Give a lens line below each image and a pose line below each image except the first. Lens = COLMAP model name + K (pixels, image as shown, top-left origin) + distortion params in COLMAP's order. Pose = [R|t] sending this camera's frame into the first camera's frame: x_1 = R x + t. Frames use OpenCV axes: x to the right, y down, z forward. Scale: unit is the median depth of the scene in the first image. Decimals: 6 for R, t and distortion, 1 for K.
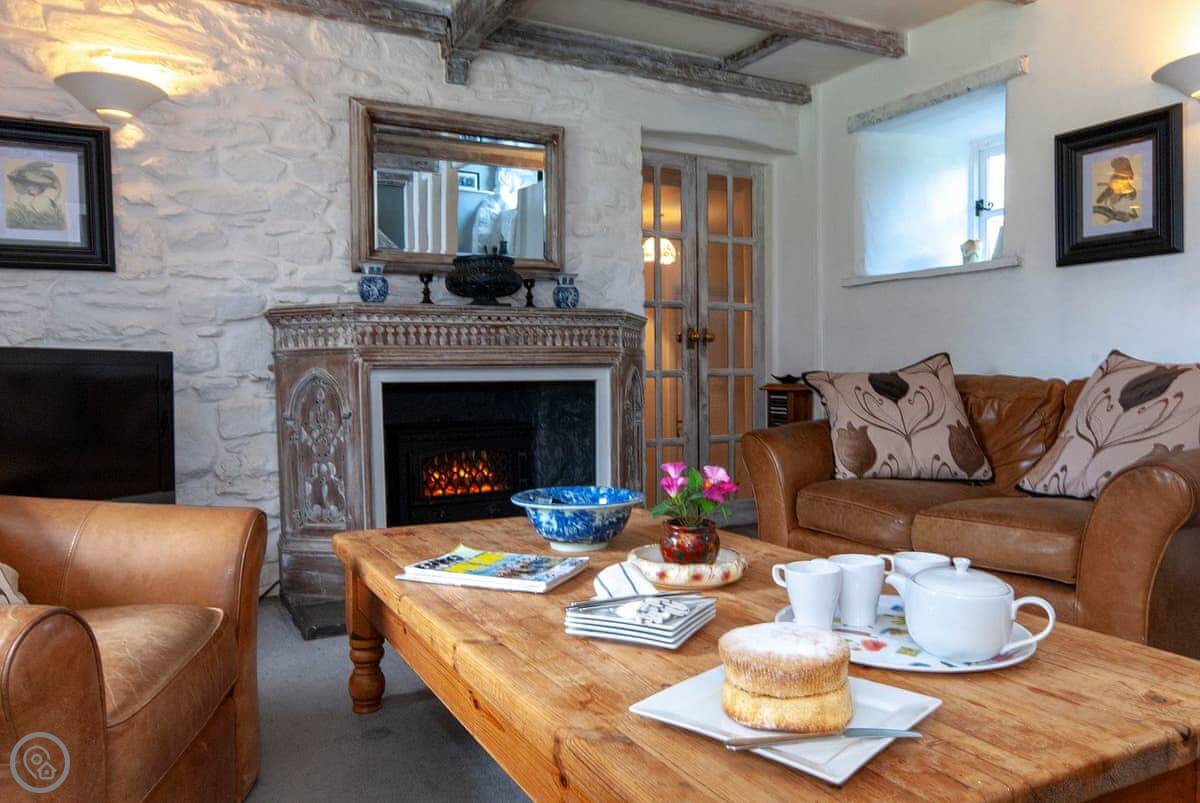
lens RADIAL K [[871.2, 0, 601.1], [0, 871.2, 397.2], [0, 0, 1]] dist [-0.000231, 0.003318]
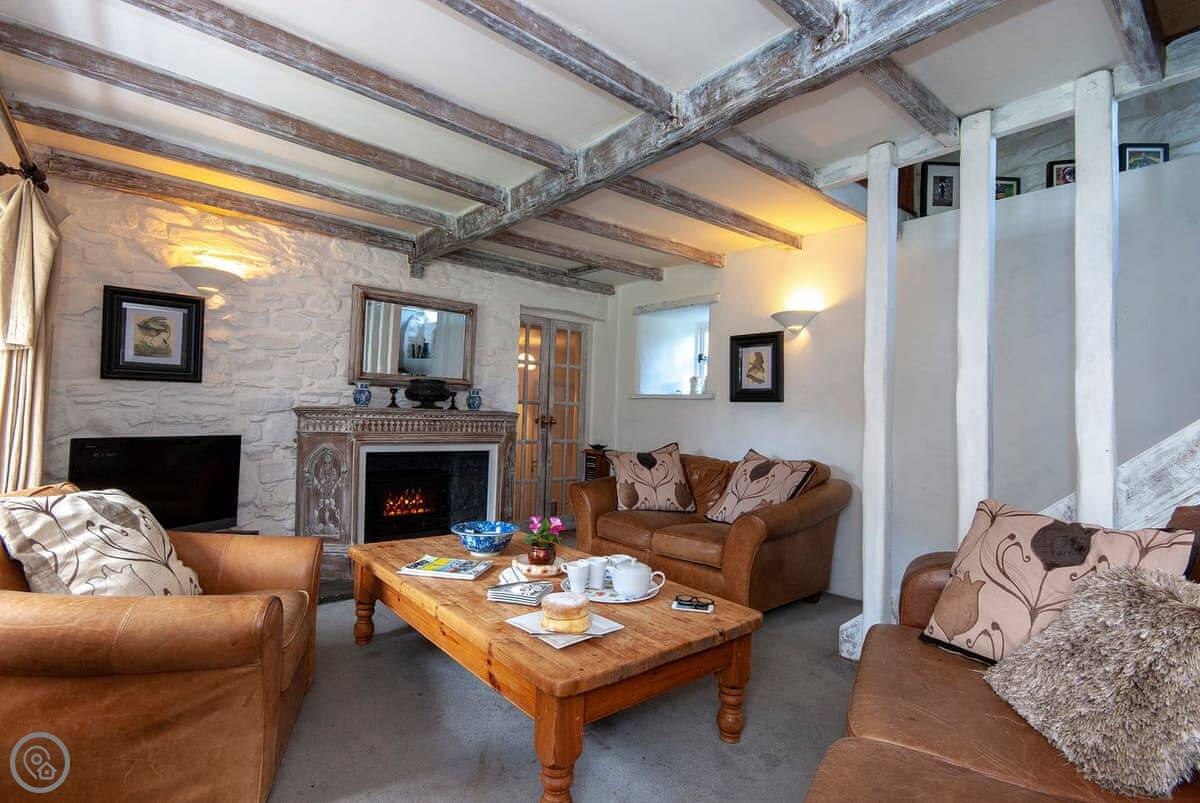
lens RADIAL K [[564.3, 0, 599.9], [0, 564.3, 402.3], [0, 0, 1]] dist [0.001679, 0.001062]
pose [[0.977751, 0.045817, 0.204706, -0.029759], [-0.033735, 0.997498, -0.062126, -0.061332], [-0.207040, 0.053838, 0.976850, -0.199865]]
